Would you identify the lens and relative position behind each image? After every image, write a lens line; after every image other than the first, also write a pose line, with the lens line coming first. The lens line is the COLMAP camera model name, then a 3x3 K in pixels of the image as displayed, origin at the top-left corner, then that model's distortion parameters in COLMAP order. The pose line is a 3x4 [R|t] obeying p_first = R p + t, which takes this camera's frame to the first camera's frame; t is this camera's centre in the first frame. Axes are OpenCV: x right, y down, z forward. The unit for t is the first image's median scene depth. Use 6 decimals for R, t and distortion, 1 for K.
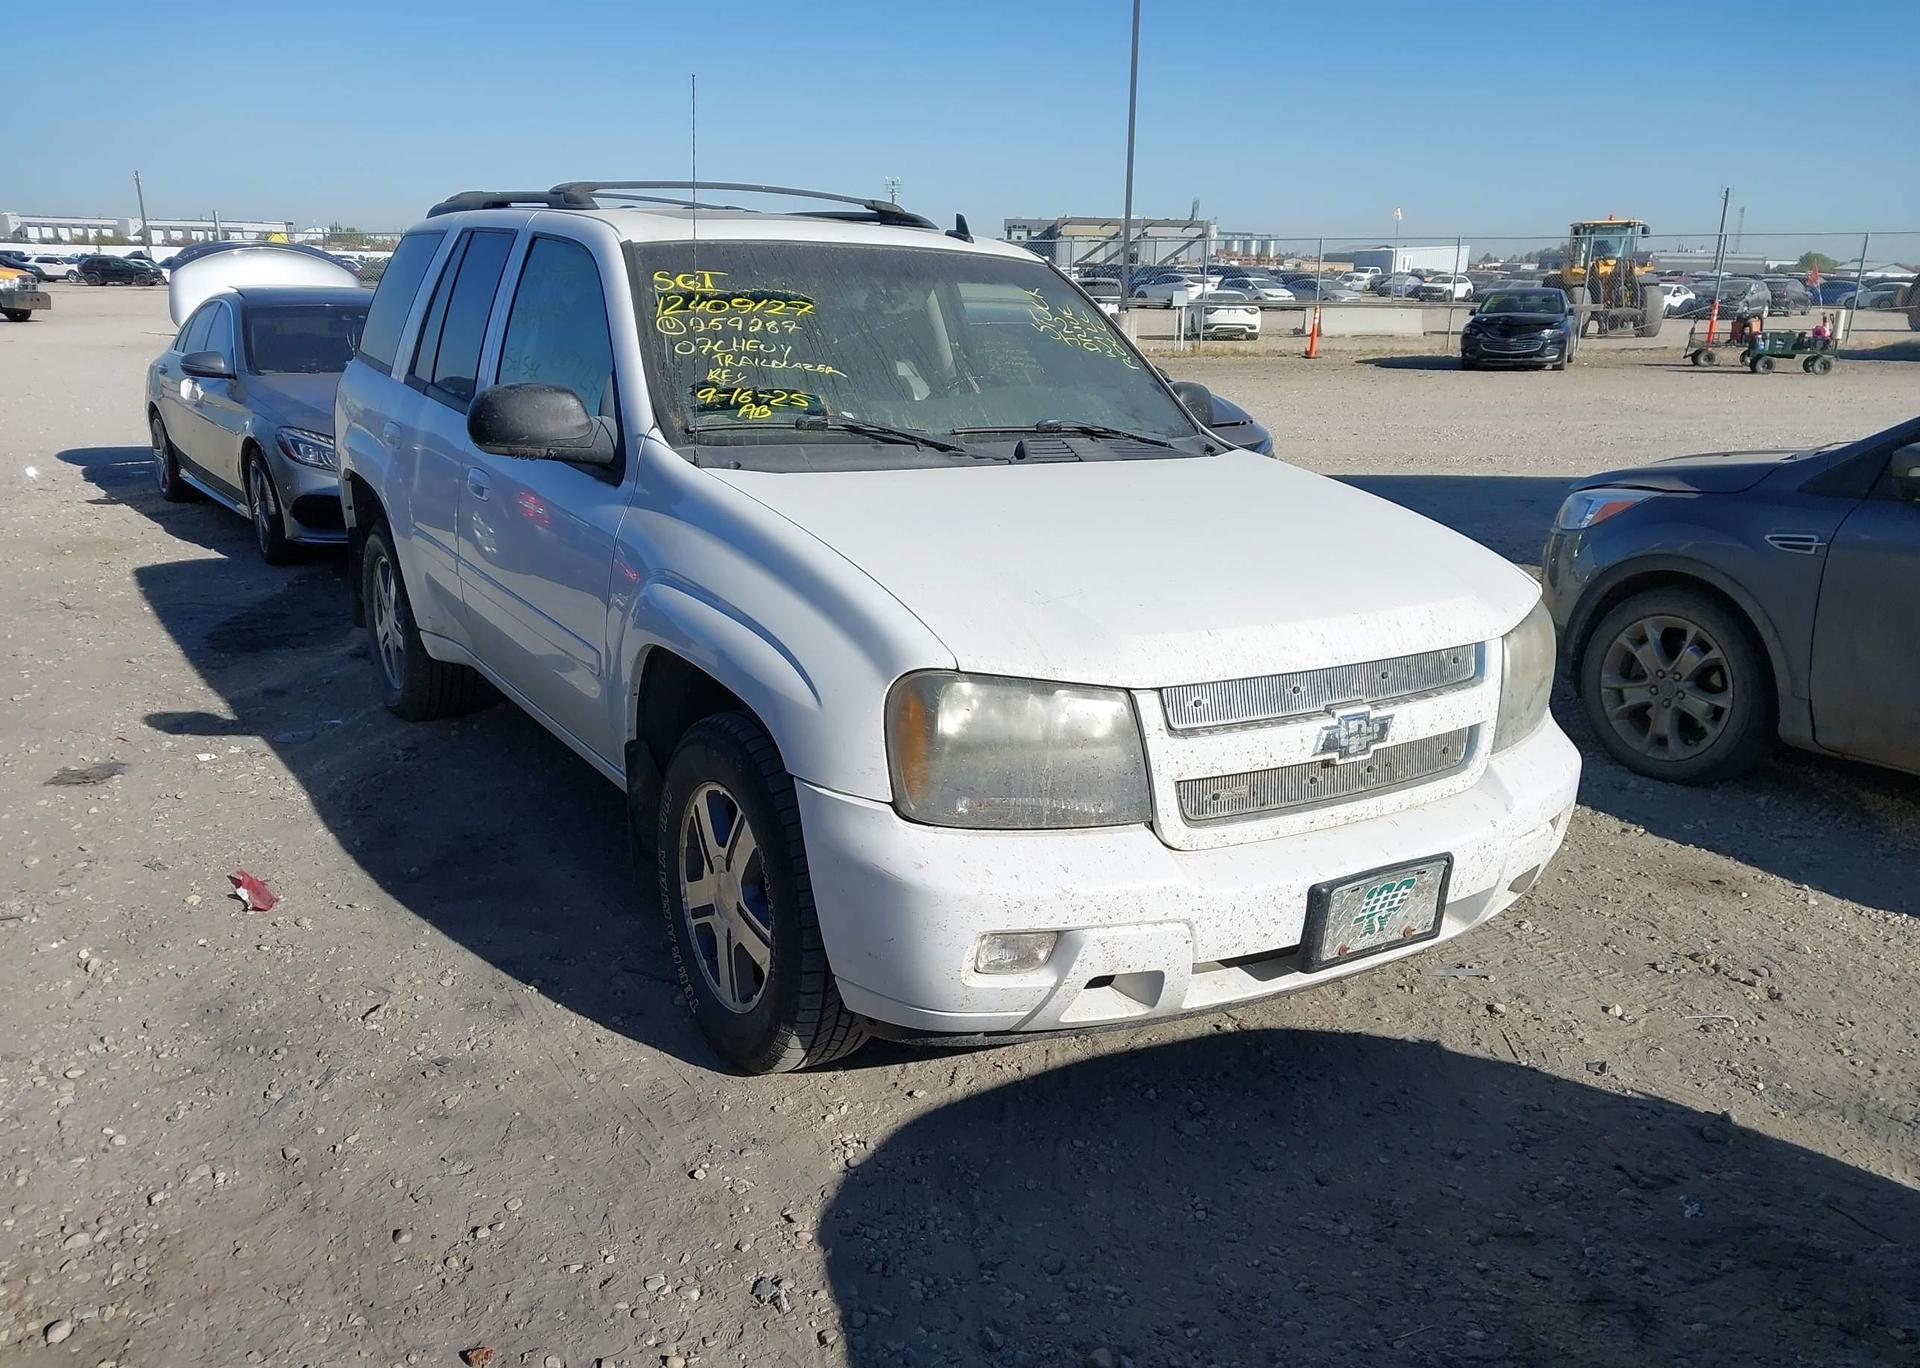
lens RADIAL K [[1551.8, 0, 966.4], [0, 1551.8, 683.2], [0, 0, 1]] dist [-0.007050, 0.049969]
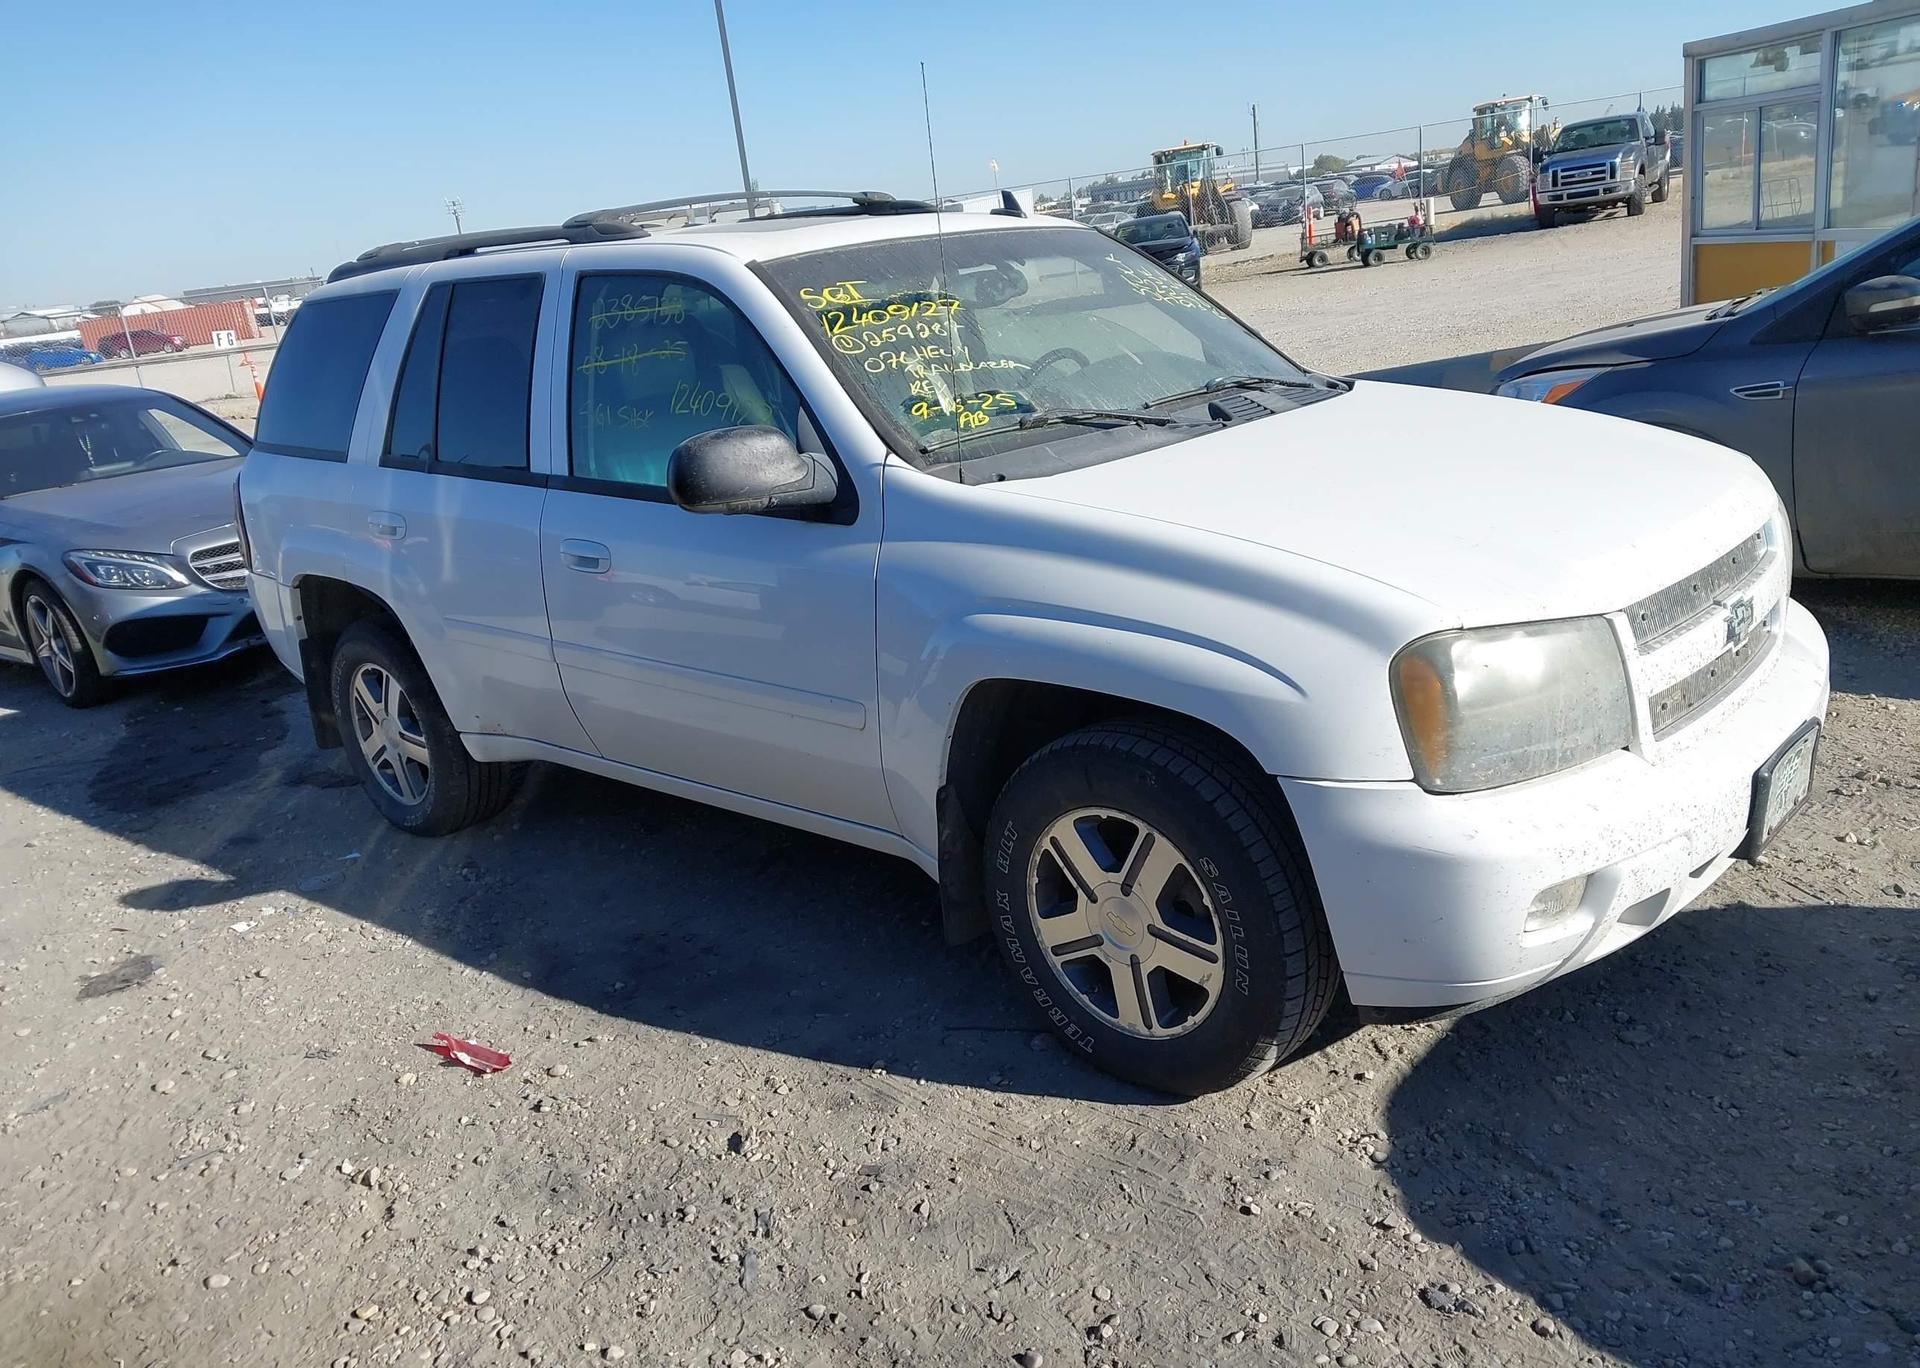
lens RADIAL K [[1536.1, 0, 957.1], [0, 1536.1, 697.6], [0, 0, 1]] dist [0.026773, -0.009190]
pose [[0.955536, -0.202418, 0.214426, -0.372533], [0.197822, 0.979298, 0.042915, -0.050686], [-0.218673, 0.001412, 0.975797, 0.090726]]
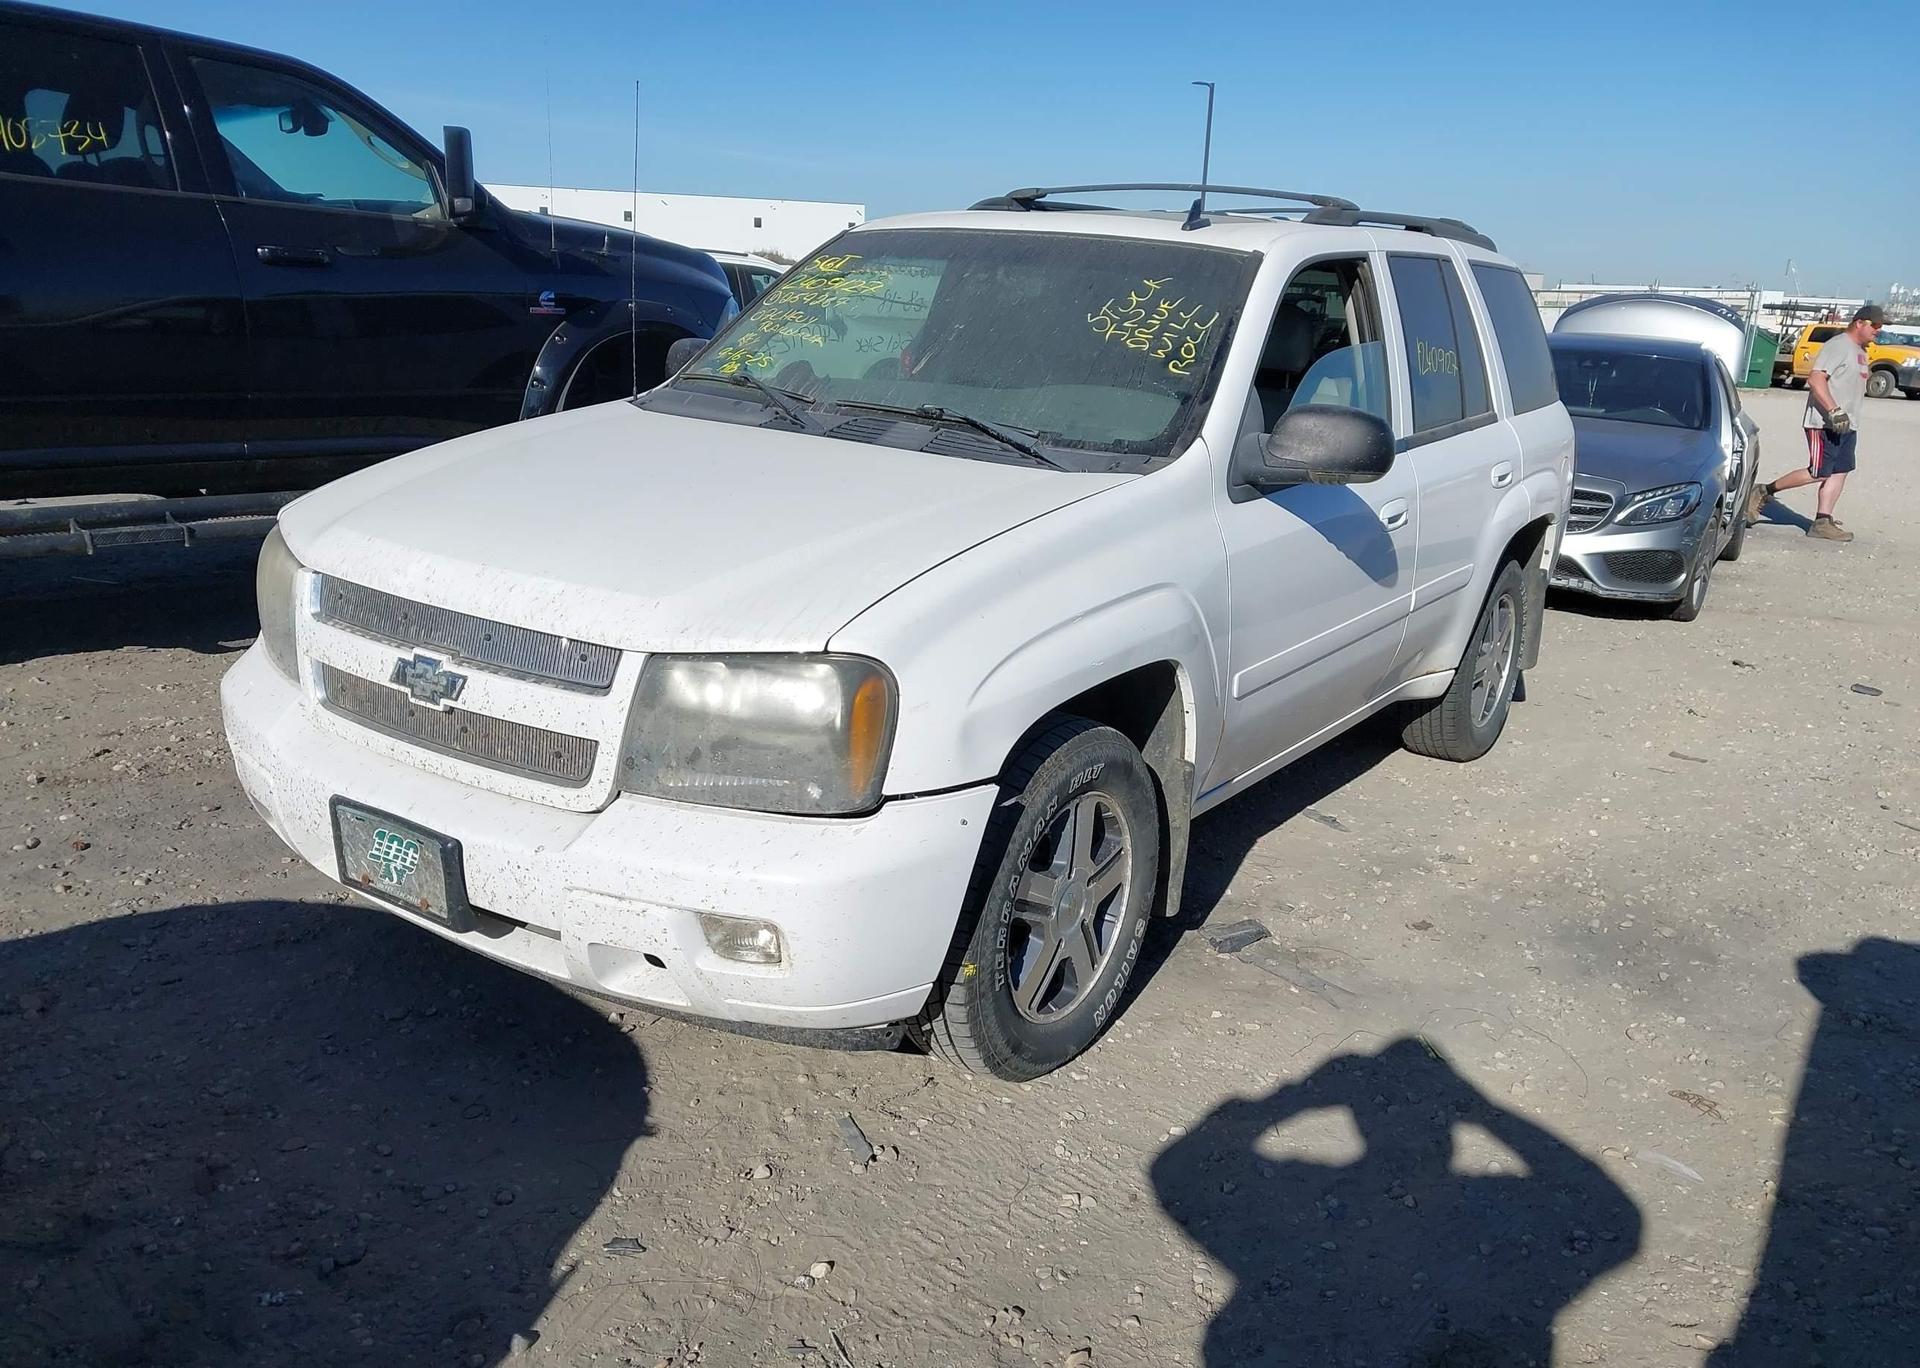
lens RADIAL K [[1550.8, 0, 960.0], [0, 1550.8, 684.0], [0, 0, 1]] dist [0.061770, -0.074889]
pose [[0.395024, 0.226597, -0.890286, 0.977172], [-0.275588, 0.953699, 0.120457, -0.135214], [0.876360, 0.197769, 0.439182, 0.677161]]
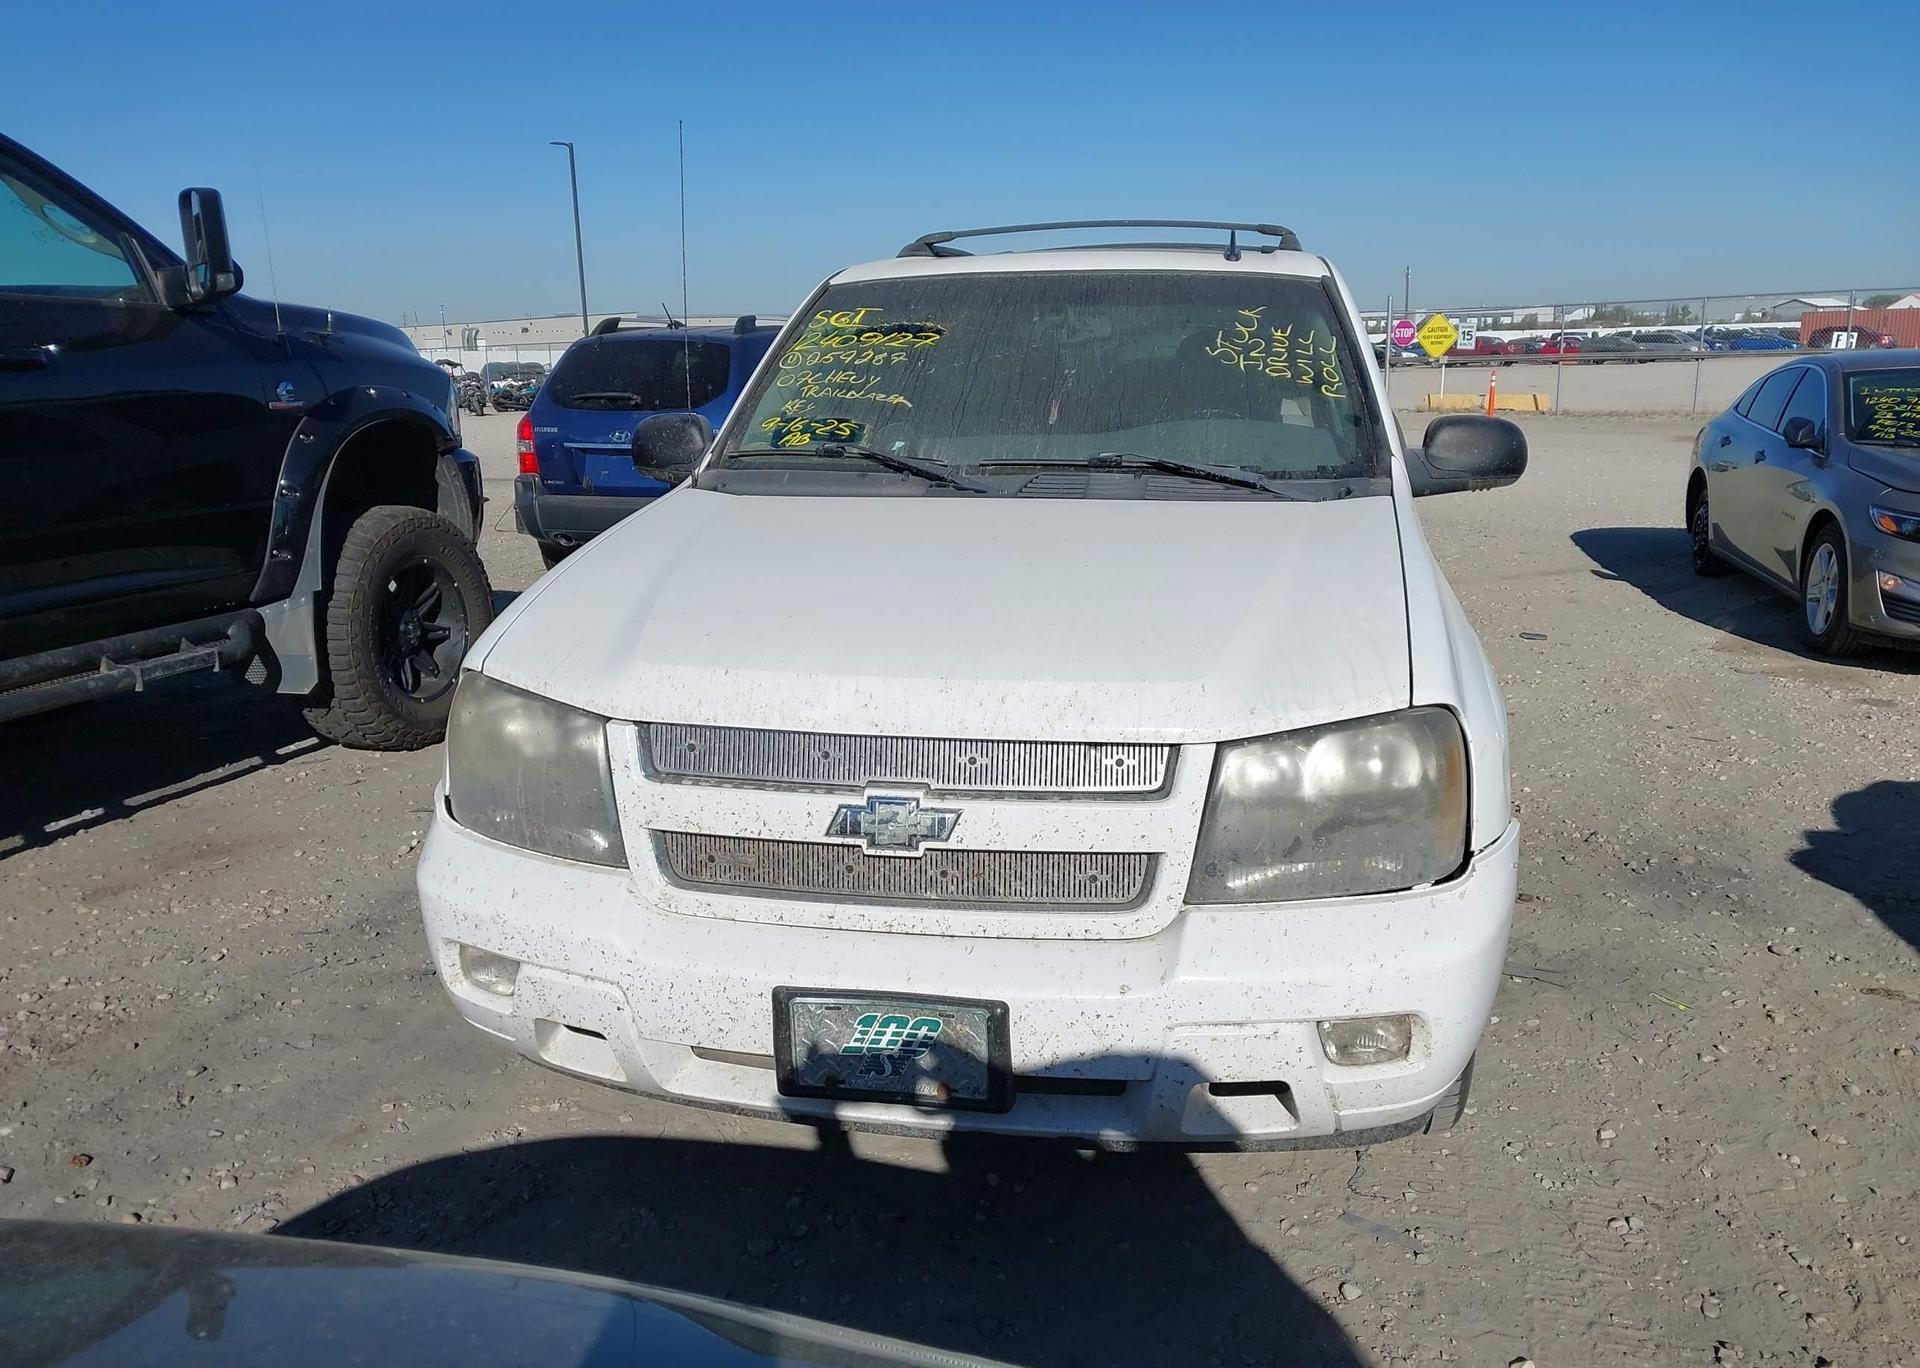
lens RADIAL K [[1539.2, 0, 963.7], [0, 1539.2, 658.5], [0, 0, 1]] dist [0.074621, 0.003312]
pose [[0.719718, 0.099567, -0.687090, 0.642459], [-0.140731, 0.990040, -0.003947, -0.041985], [0.679853, 0.099535, 0.726562, 0.338768]]
